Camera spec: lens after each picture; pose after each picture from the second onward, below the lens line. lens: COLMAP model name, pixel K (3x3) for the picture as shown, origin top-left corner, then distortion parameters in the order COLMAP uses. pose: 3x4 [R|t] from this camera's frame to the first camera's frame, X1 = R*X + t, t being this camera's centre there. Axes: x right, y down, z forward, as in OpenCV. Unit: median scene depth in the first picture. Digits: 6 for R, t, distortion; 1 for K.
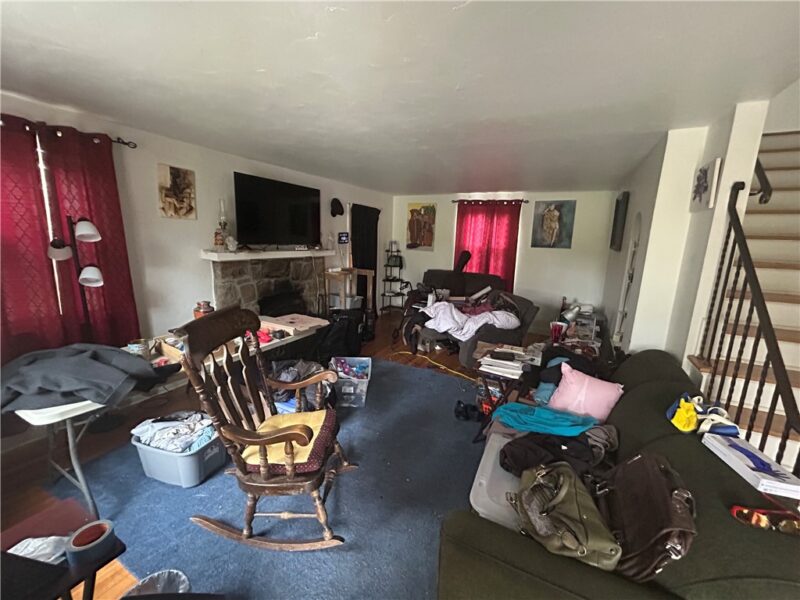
lens RADIAL K [[321.7, 0, 399.2], [0, 321.7, 298.6], [0, 0, 1]] dist [0.001112, 0.000123]
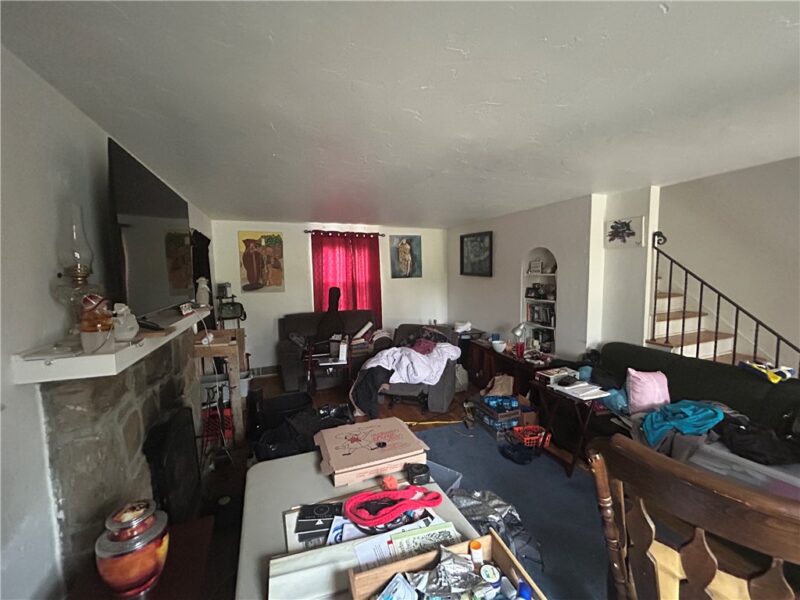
lens RADIAL K [[321.7, 0, 400.6], [0, 321.7, 300.2], [0, 0, 1]] dist [0.001112, 0.000123]
pose [[0.638706, -0.116544, 0.760574, -0.362370], [0.183341, 0.983044, -0.003331, -0.081235], [-0.747289, 0.141572, 0.649243, 0.311296]]
